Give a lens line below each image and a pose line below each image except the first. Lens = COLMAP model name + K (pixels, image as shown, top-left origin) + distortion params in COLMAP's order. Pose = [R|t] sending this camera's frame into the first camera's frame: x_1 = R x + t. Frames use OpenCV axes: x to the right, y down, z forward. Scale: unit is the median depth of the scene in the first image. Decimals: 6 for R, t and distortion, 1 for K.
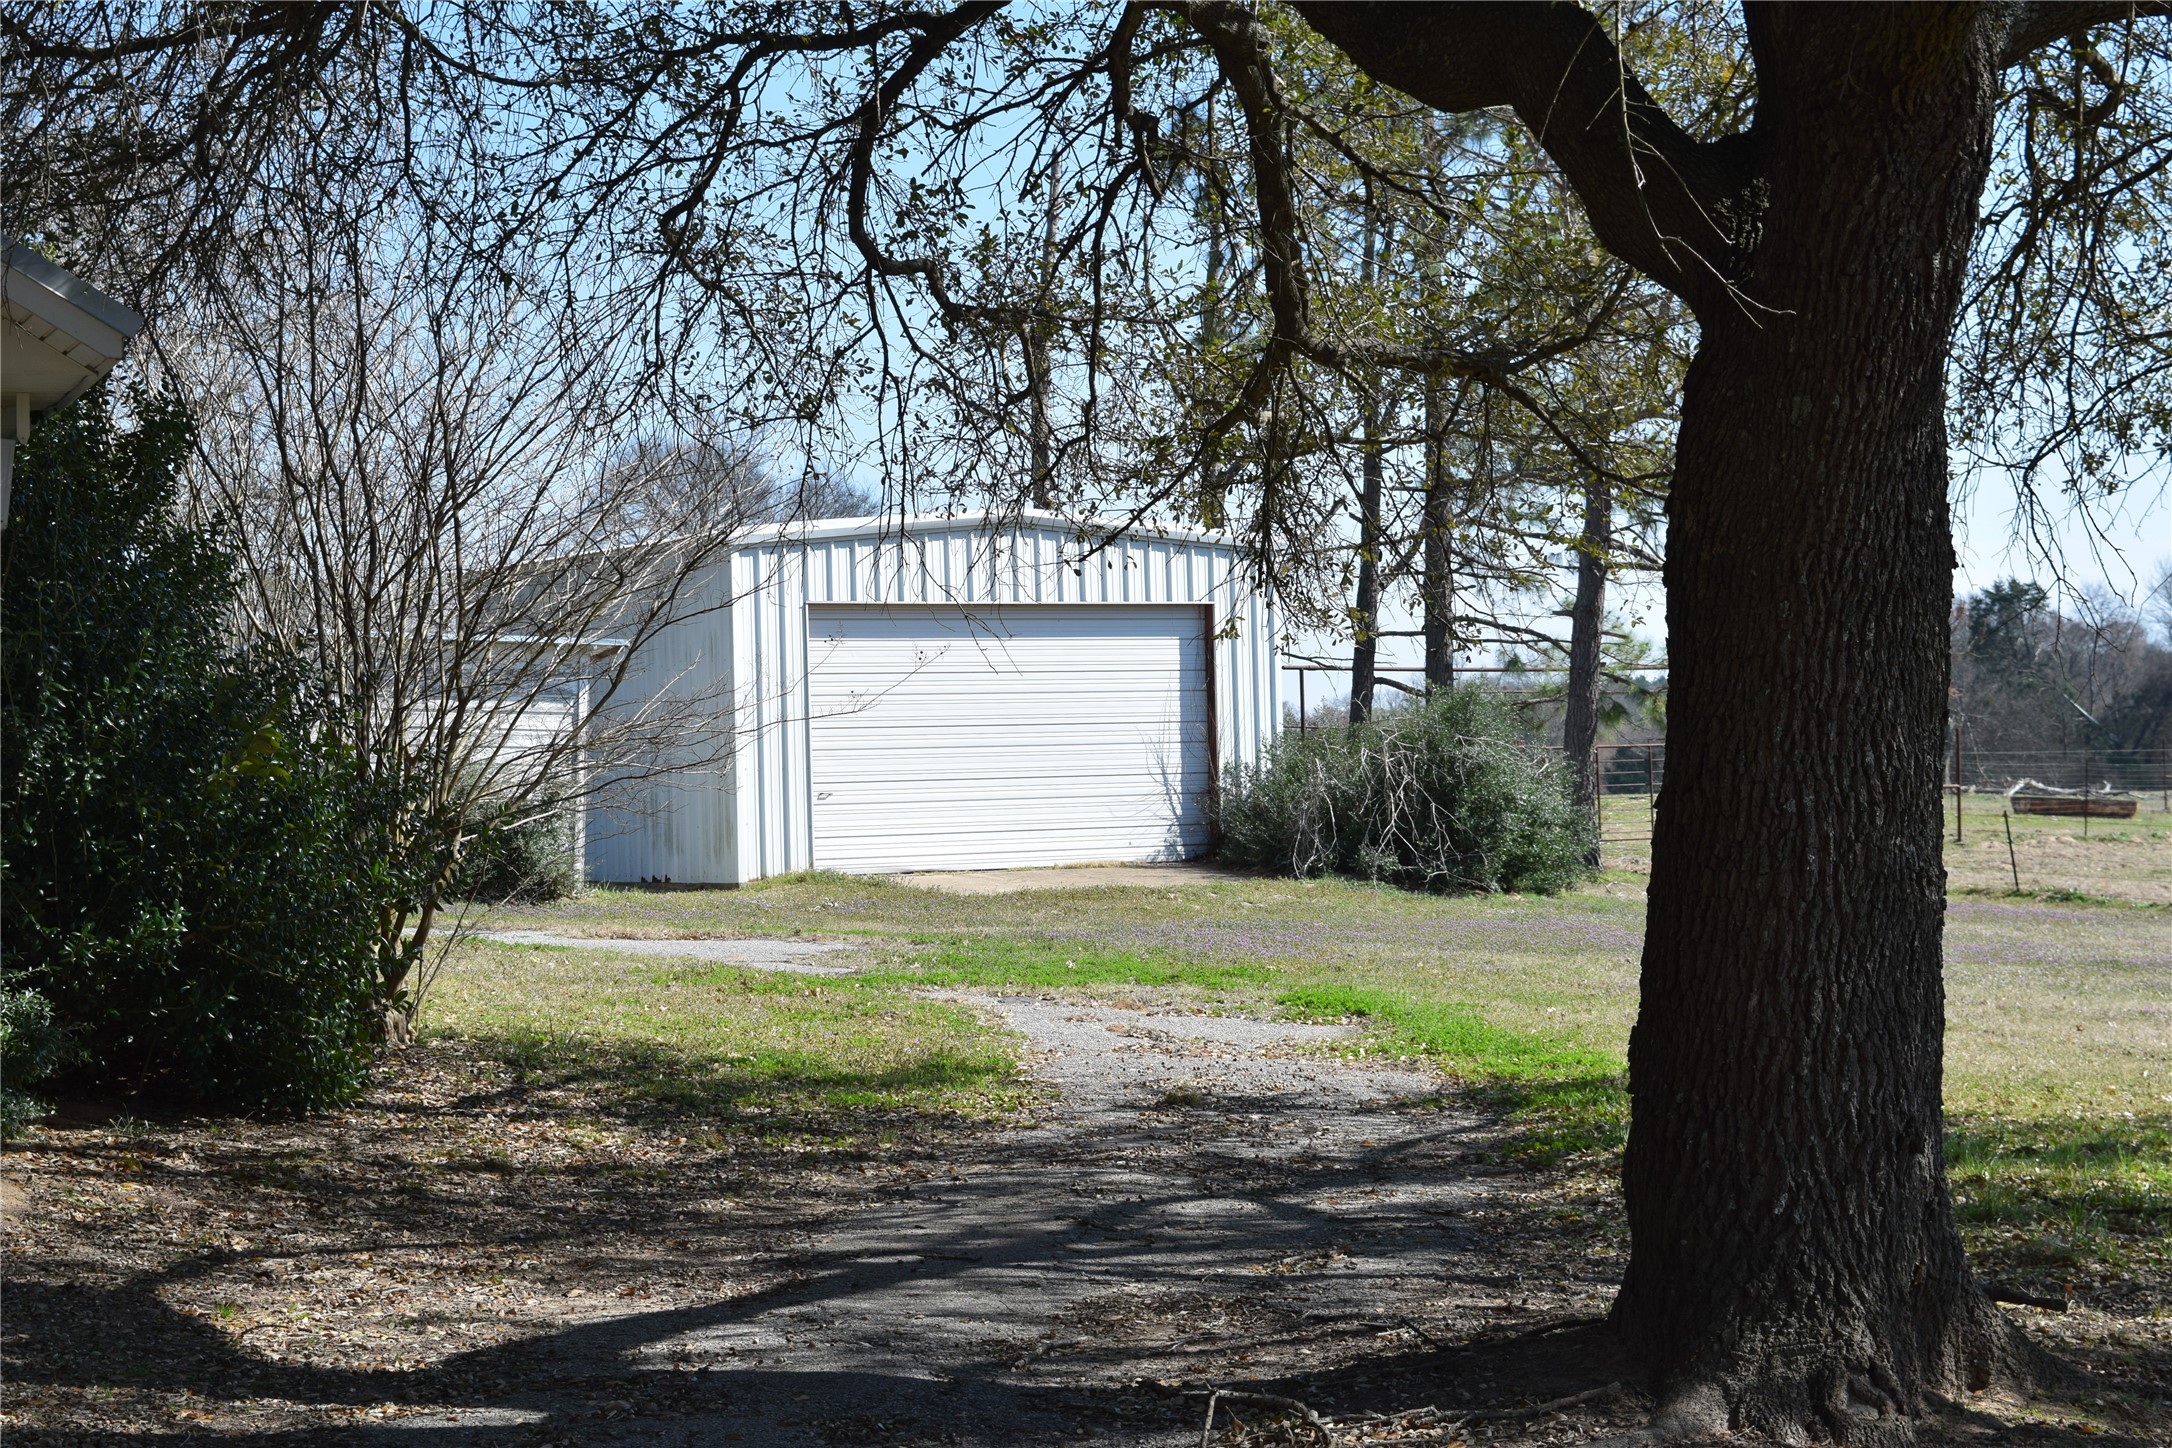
lens RADIAL K [[3931.2, 0, 1085.5], [0, 3931.2, 725.4], [0, 0, 1]] dist [-0.078629, 0.000000]
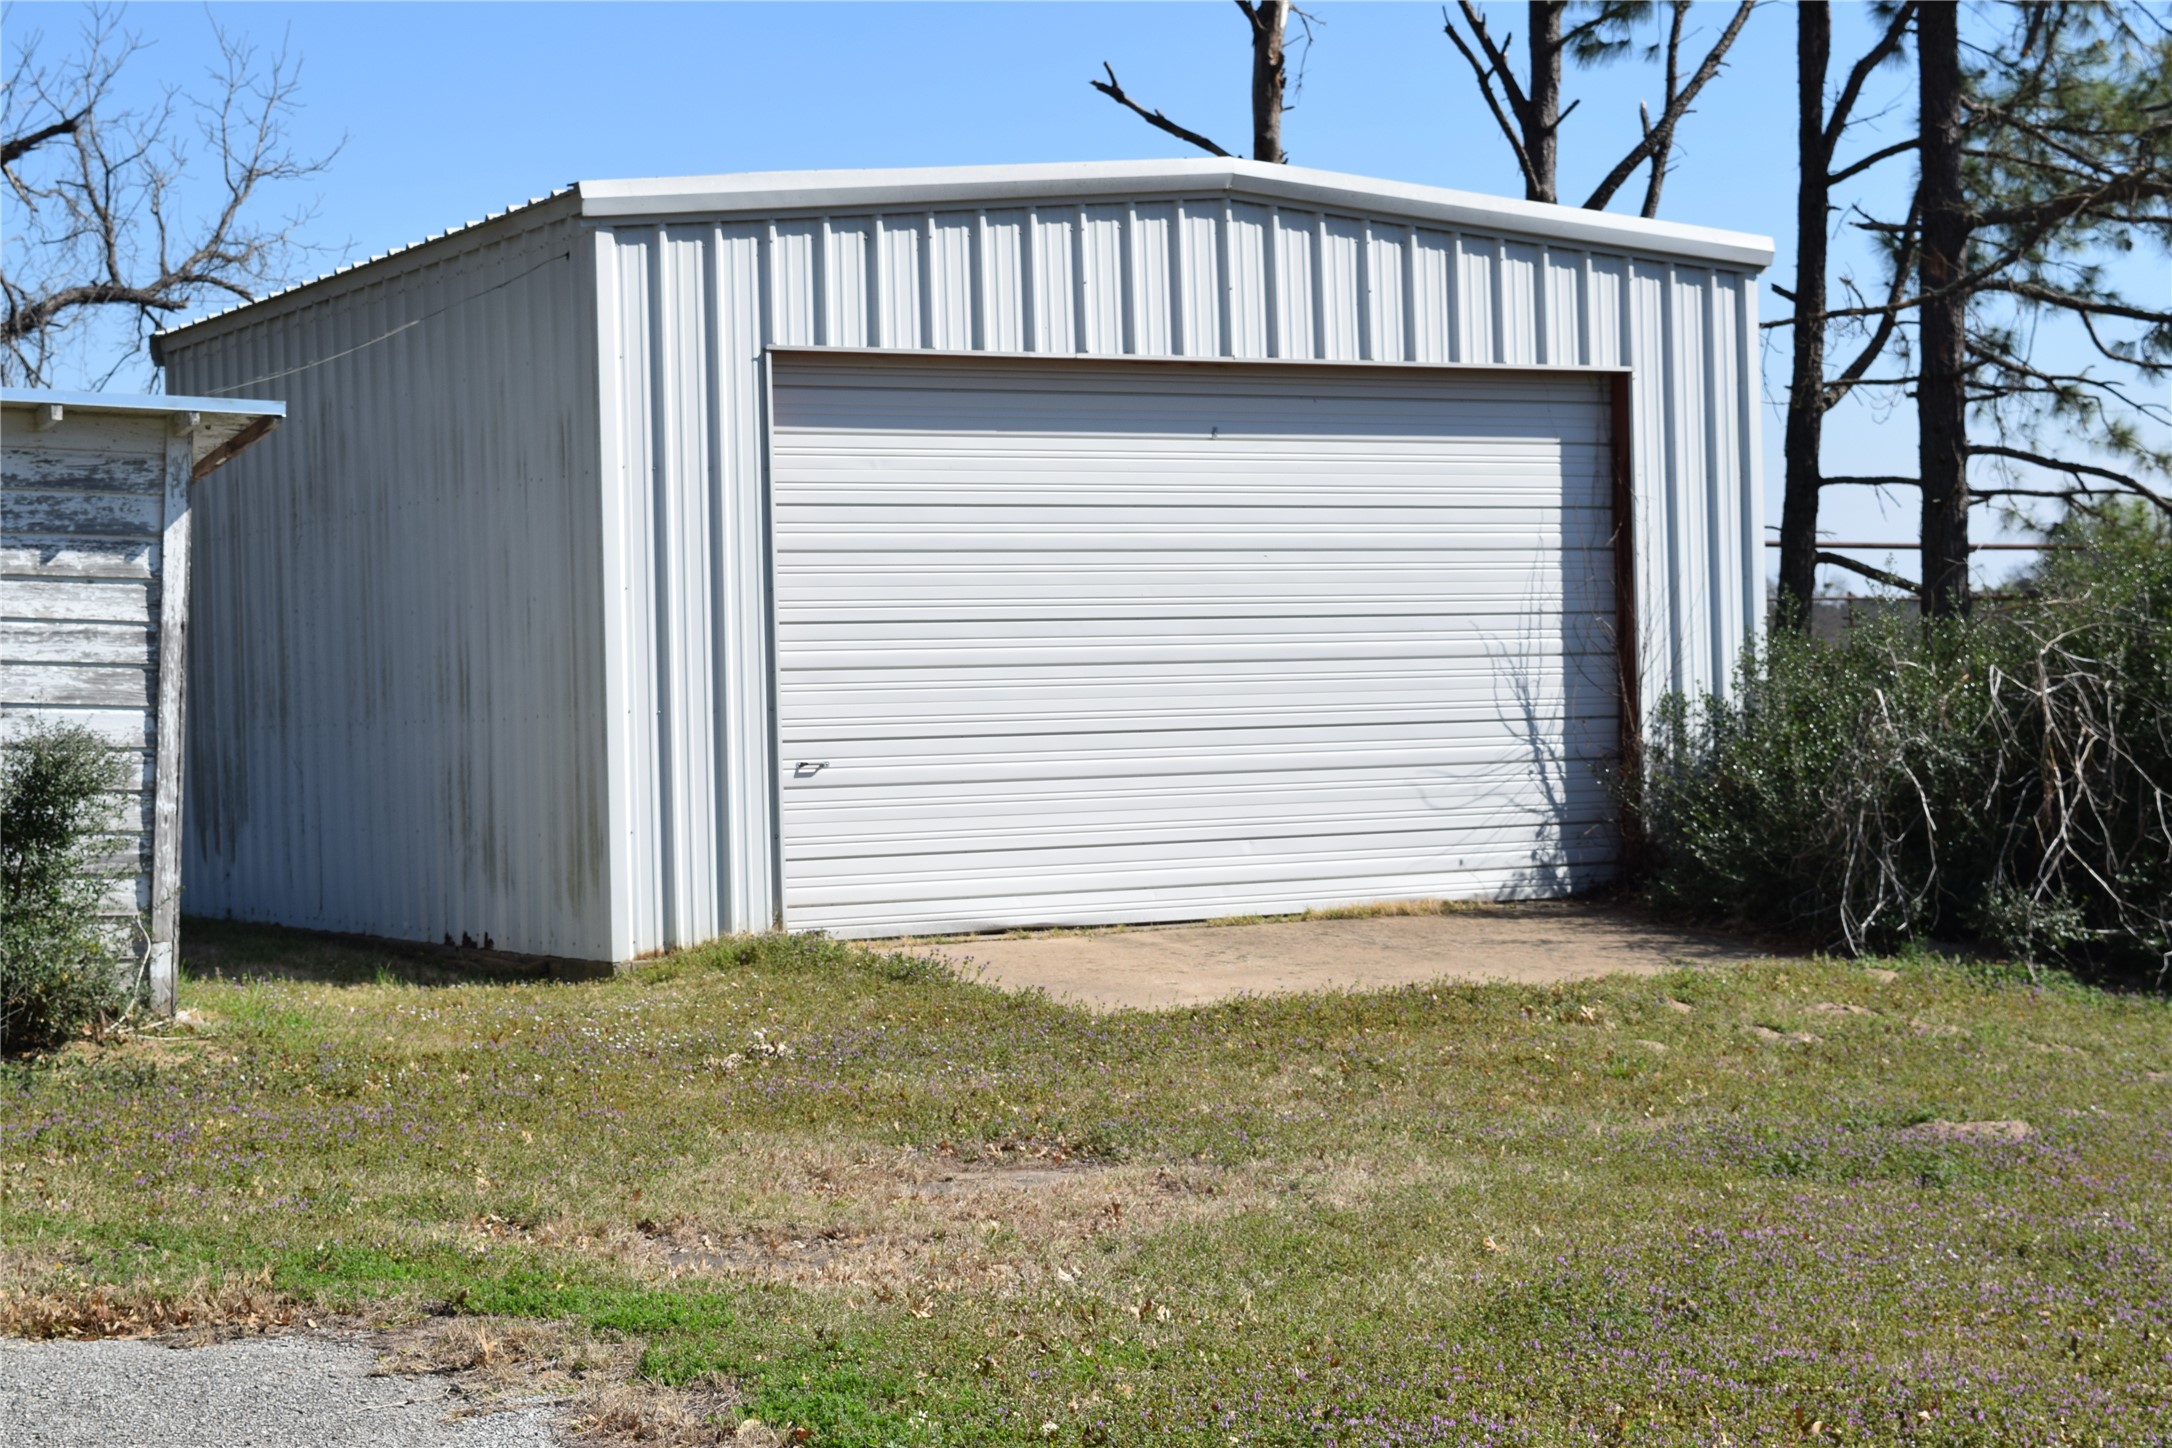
lens RADIAL K [[3931.2, 0, 1084.9], [0, 3931.2, 723.0], [0, 0, 1]] dist [-0.078629, 0.000000]
pose [[0.998366, 0.001290, -0.057129, -0.007722], [-0.000206, 0.999820, 0.018973, 0.003800], [0.057143, -0.018930, 0.998187, 0.539326]]
